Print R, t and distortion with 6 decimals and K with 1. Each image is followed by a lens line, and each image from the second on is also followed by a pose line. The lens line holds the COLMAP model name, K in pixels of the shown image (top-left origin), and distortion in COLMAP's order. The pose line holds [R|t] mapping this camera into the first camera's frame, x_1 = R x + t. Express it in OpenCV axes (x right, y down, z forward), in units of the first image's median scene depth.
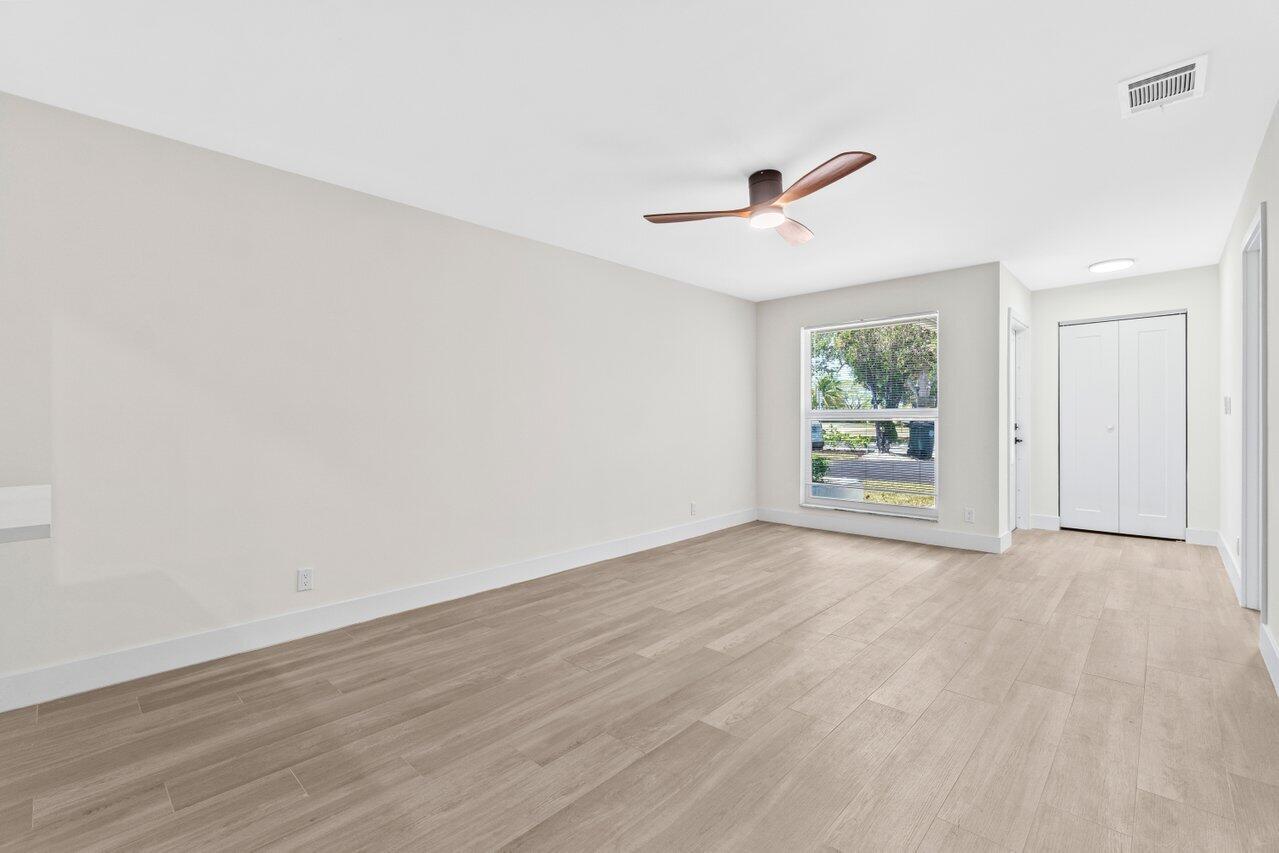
lens RADIAL K [[568.6, 0, 635.0], [0, 568.6, 418.9], [0, 0, 1]] dist [-0.047493, 0.018055]
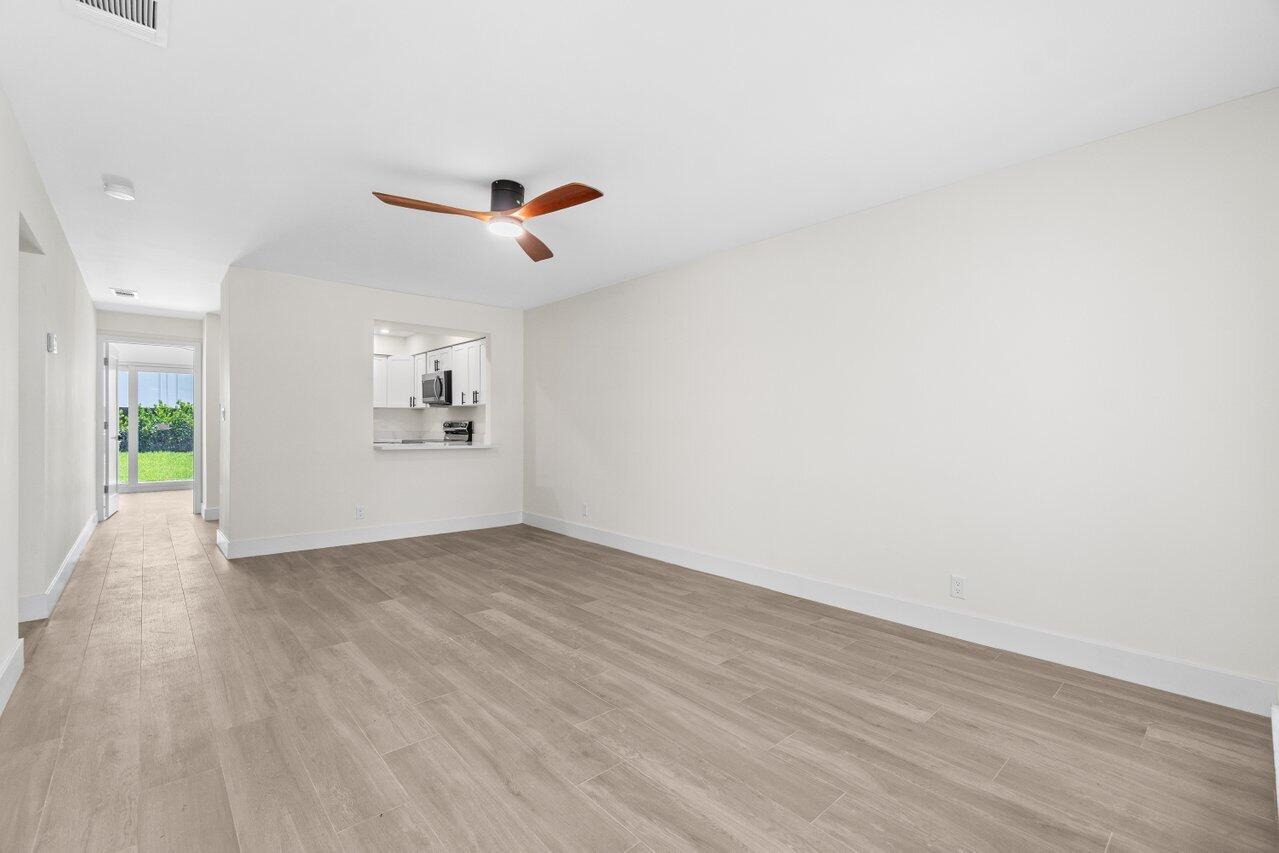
lens RADIAL K [[568.6, 0, 635.0], [0, 568.6, 418.9], [0, 0, 1]] dist [-0.047493, 0.018055]
pose [[-0.078974, 0.004784, -0.996865, 1.104058], [-0.012628, 0.999903, 0.005799, -0.011963], [0.996797, 0.013046, -0.078906, 1.179780]]
